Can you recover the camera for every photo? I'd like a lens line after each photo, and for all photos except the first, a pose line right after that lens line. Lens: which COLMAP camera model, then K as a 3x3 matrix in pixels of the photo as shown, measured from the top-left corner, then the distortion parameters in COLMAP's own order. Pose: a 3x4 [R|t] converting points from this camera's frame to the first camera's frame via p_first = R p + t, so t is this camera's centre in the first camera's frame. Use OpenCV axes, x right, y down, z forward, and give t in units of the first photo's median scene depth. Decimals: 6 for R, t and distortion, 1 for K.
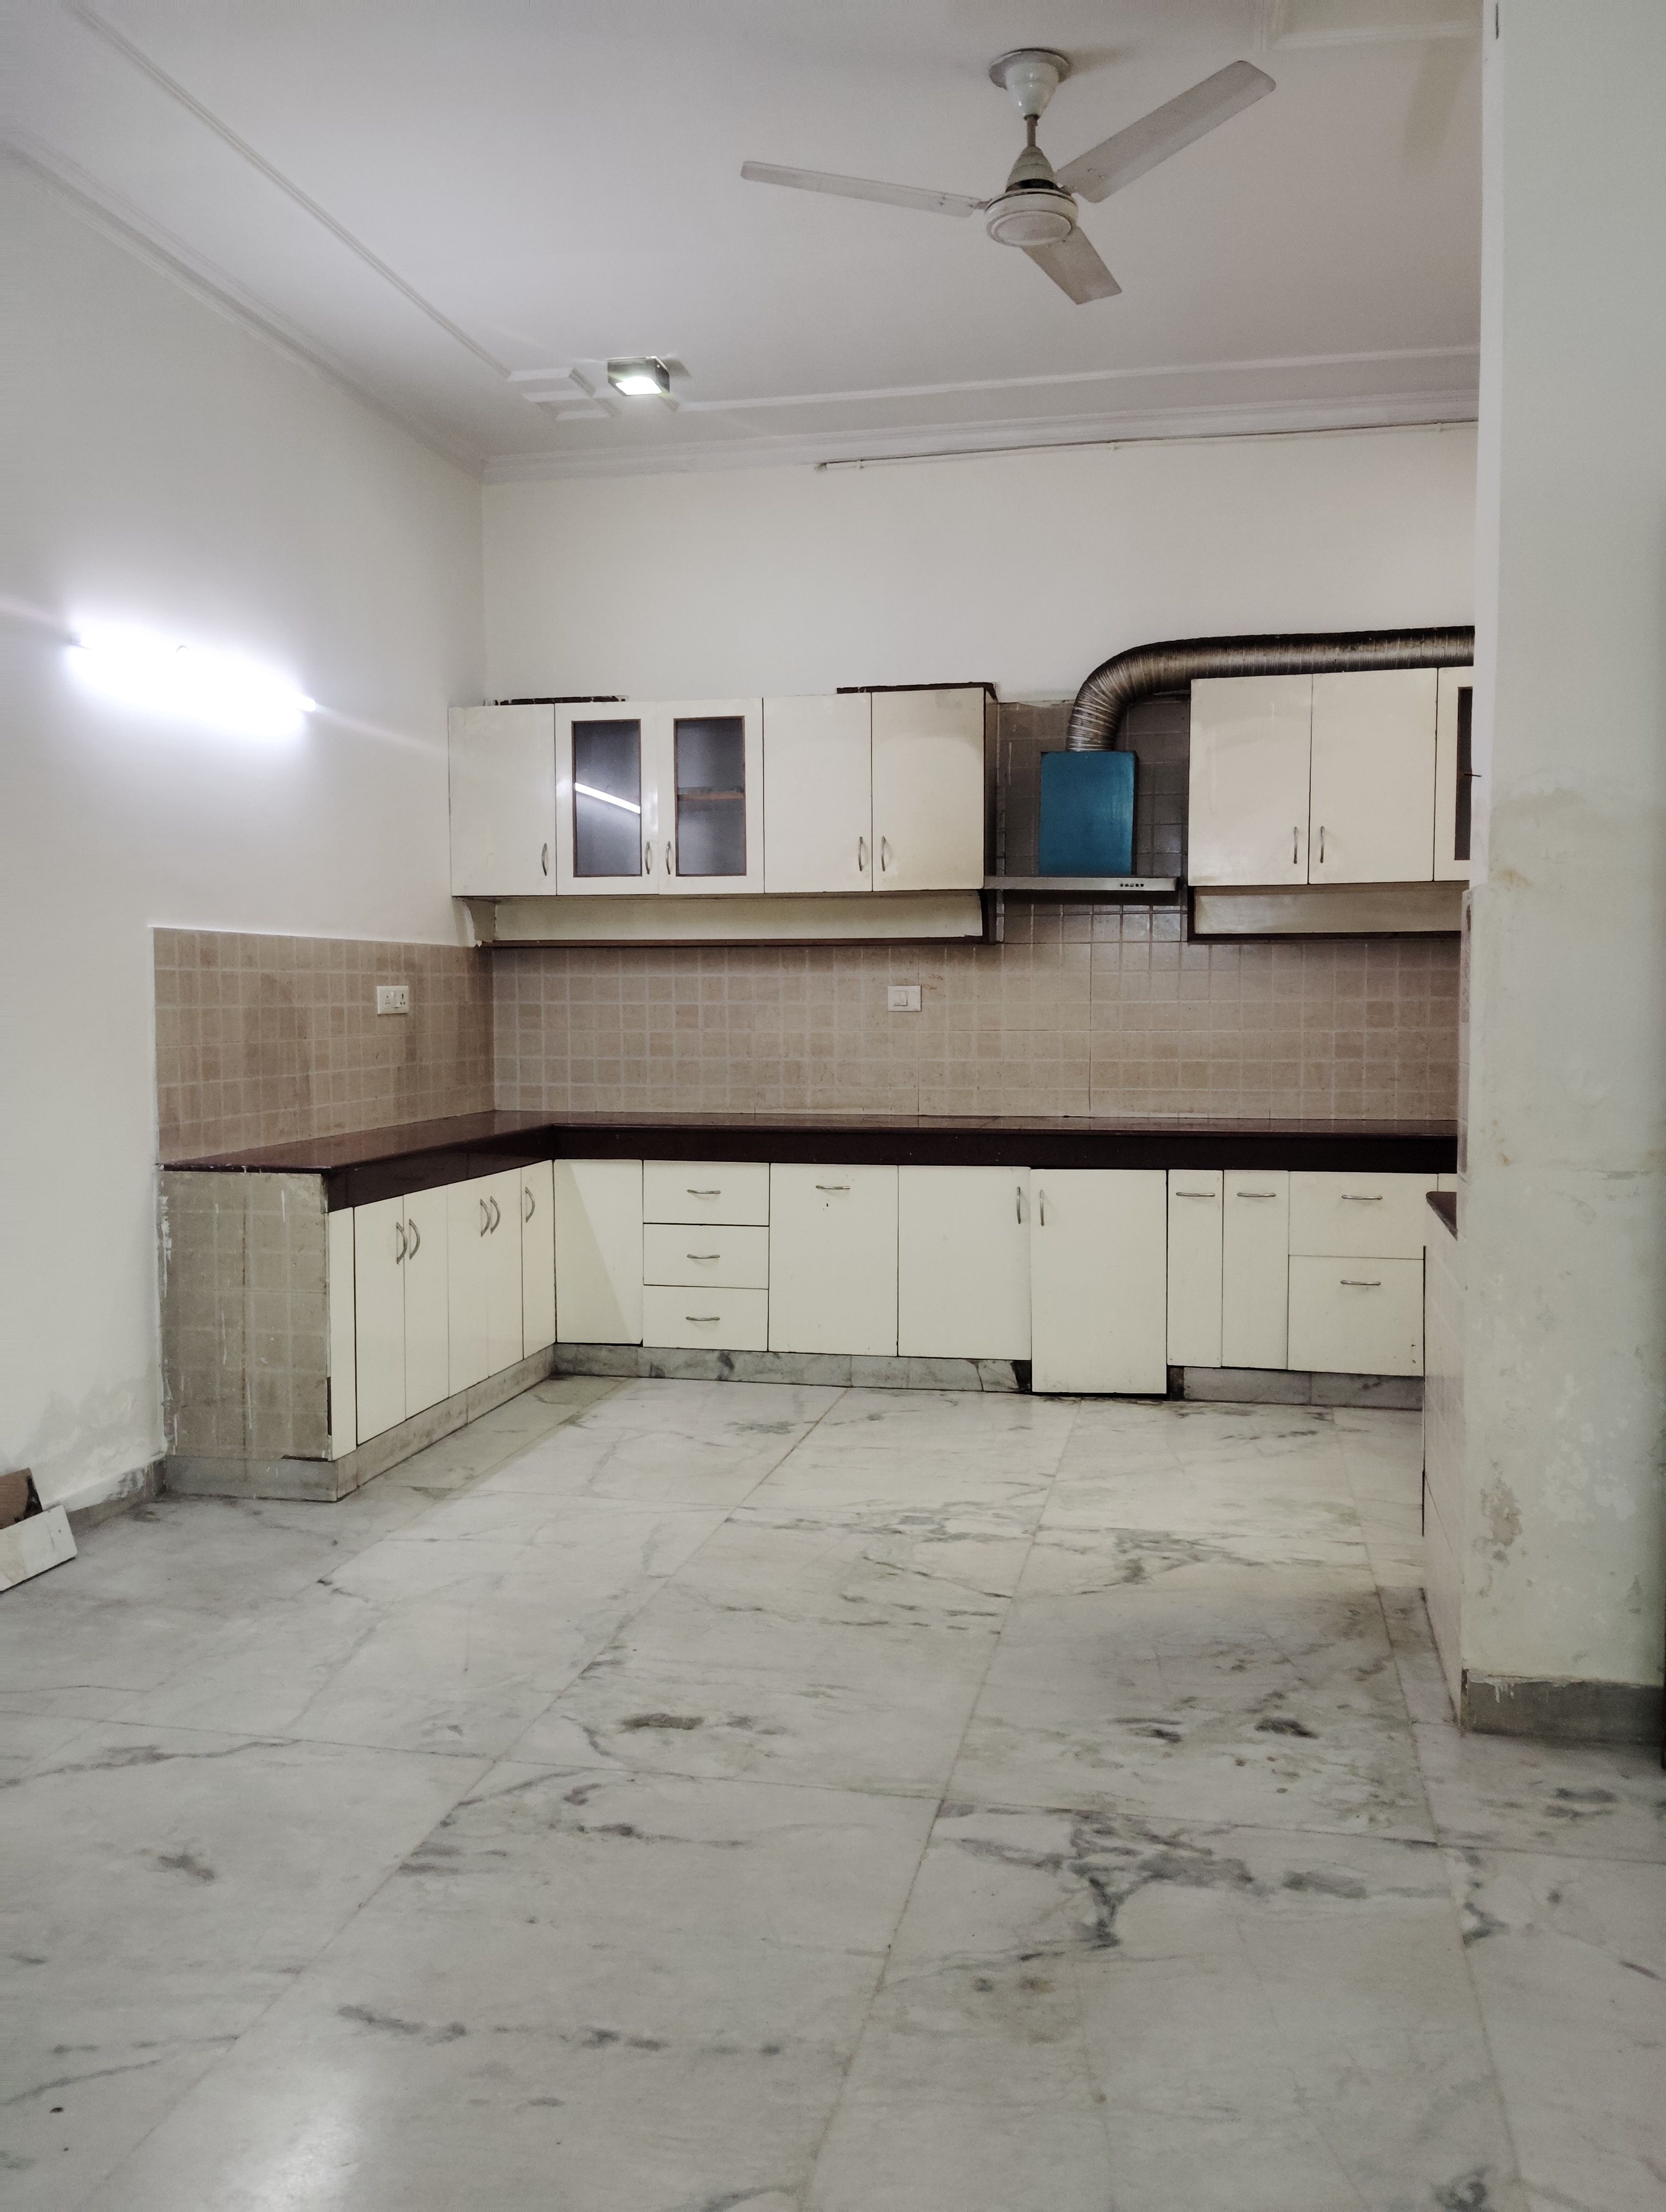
lens RADIAL K [[1794.3, 0, 833.0], [0, 1794.3, 1106.0], [0, 0, 1]] dist [0.088100, -0.184404]
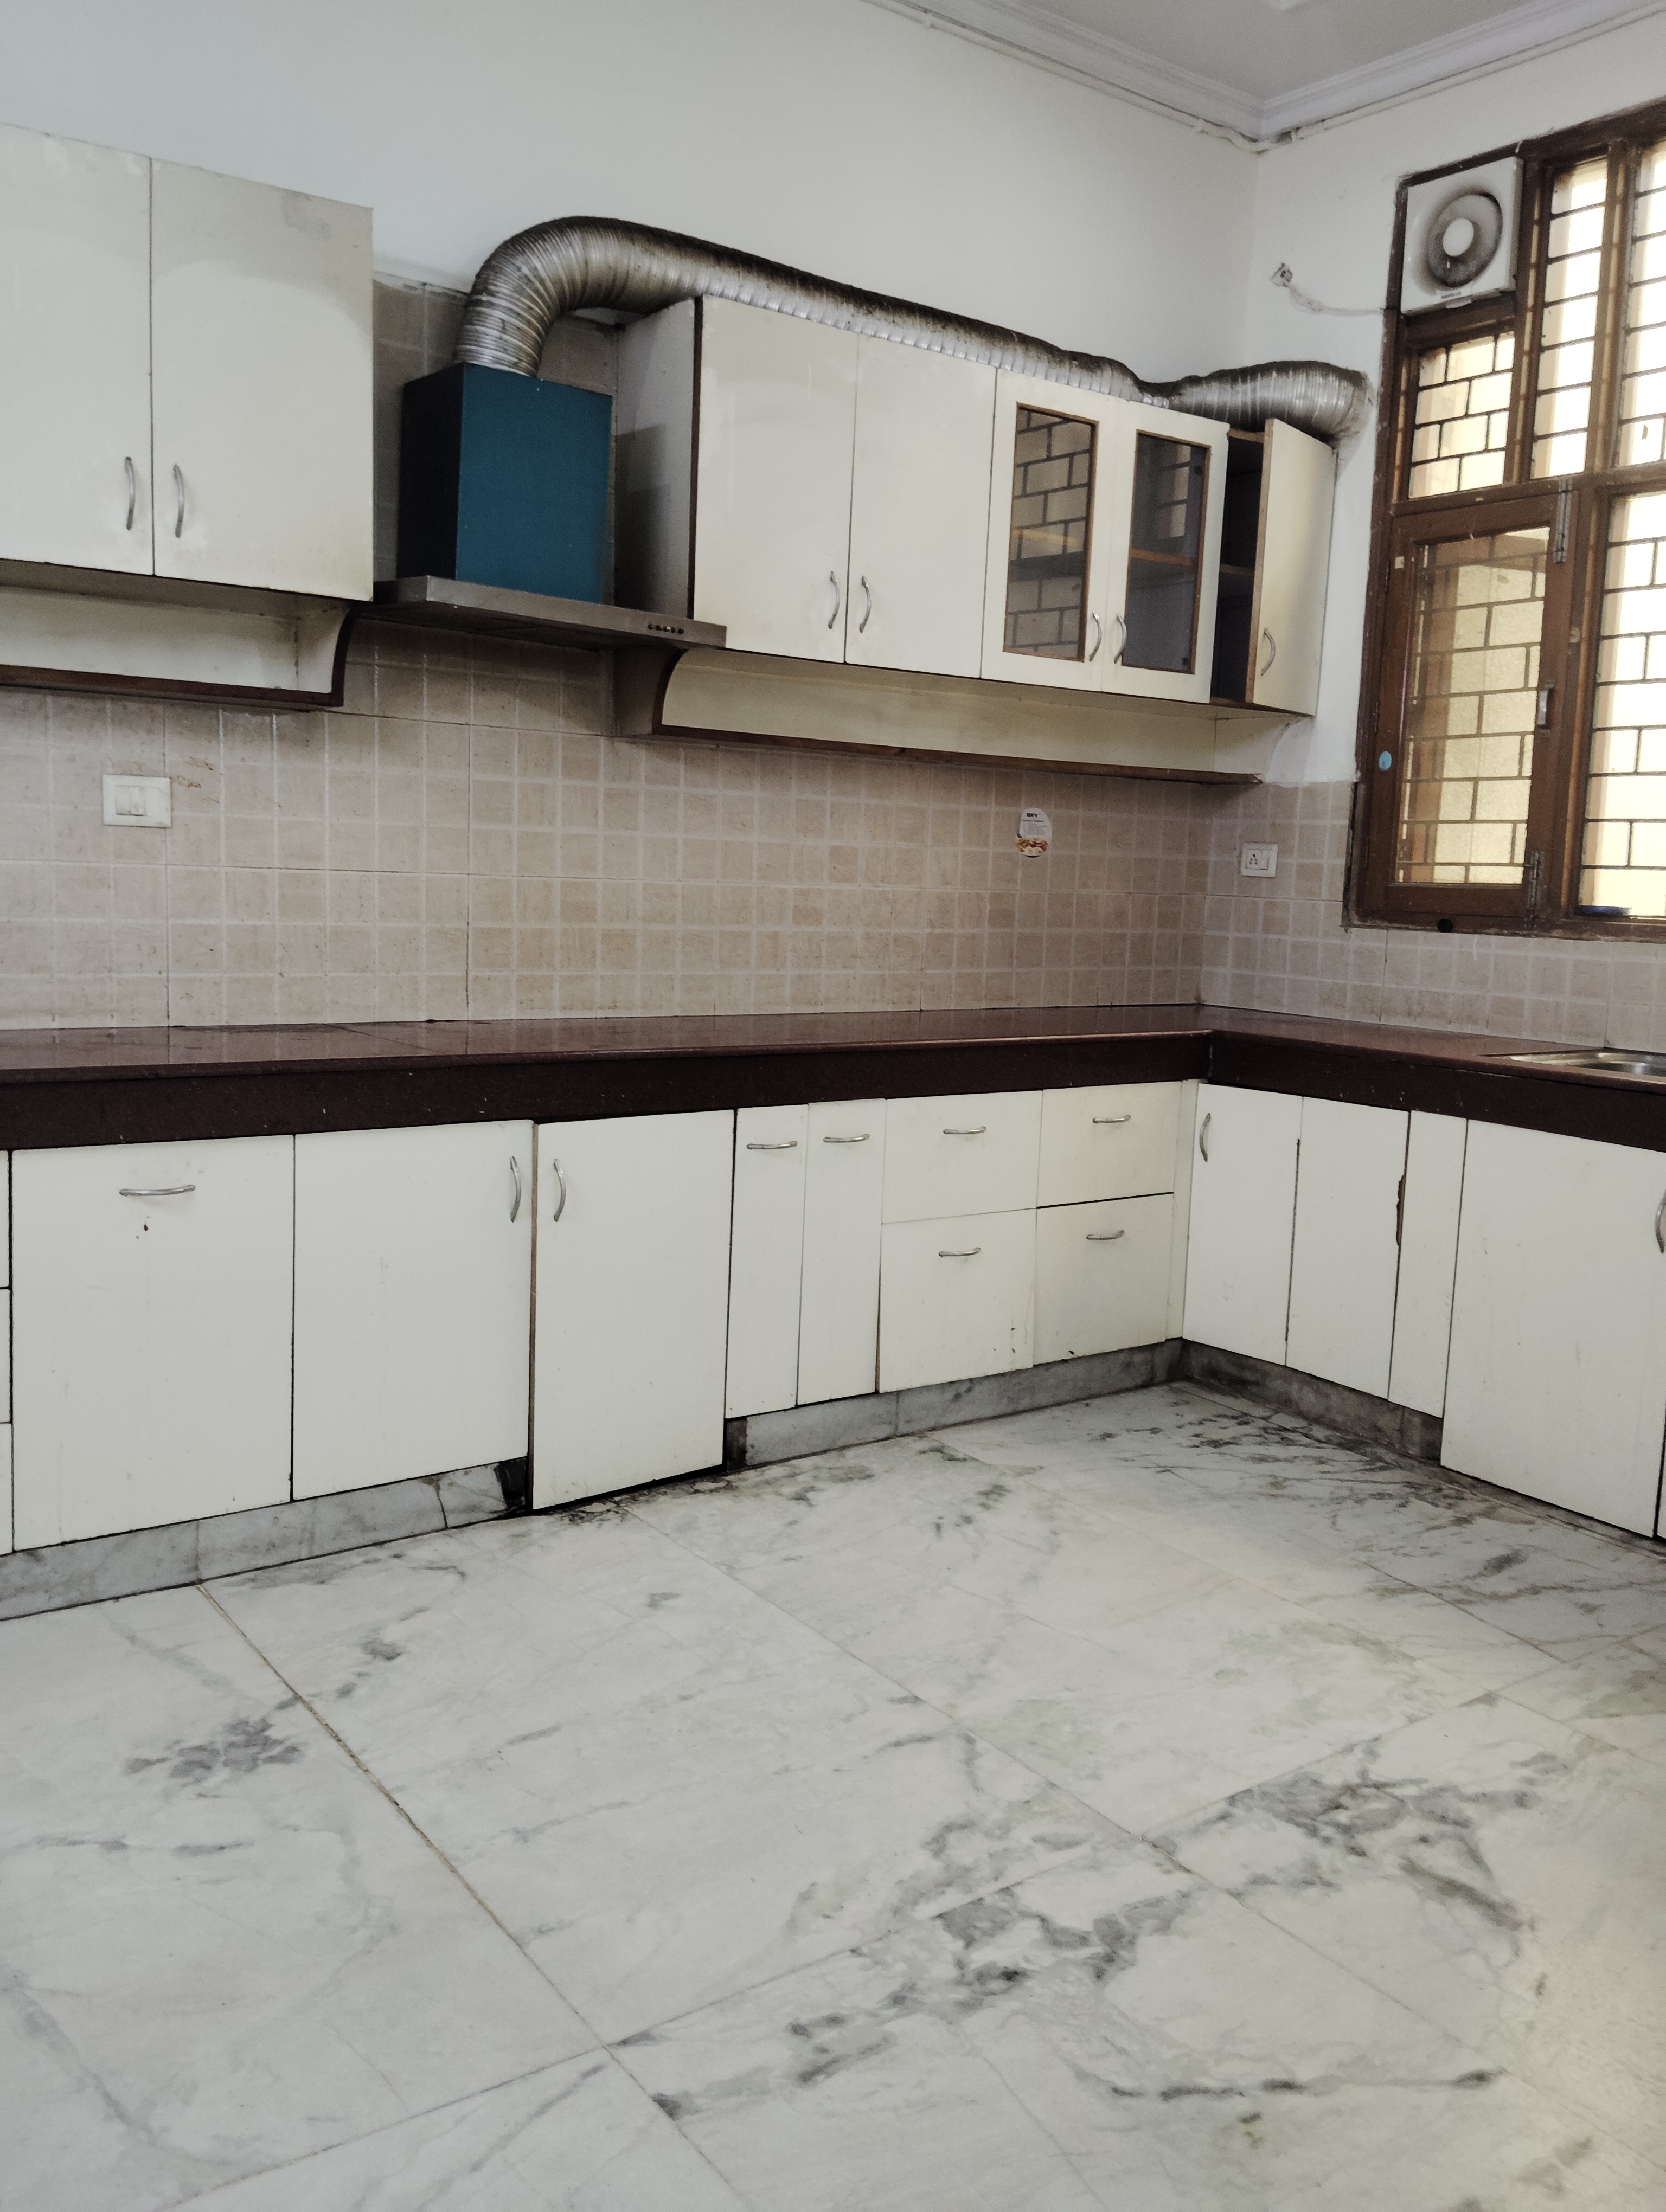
lens RADIAL K [[1794.3, 0, 833.0], [0, 1794.3, 1106.0], [0, 0, 1]] dist [0.088100, -0.184404]
pose [[0.670138, -0.068834, 0.739038, -0.244147], [0.007105, 0.996240, 0.086347, -0.018204], [-0.742203, -0.052614, 0.668107, 0.561756]]
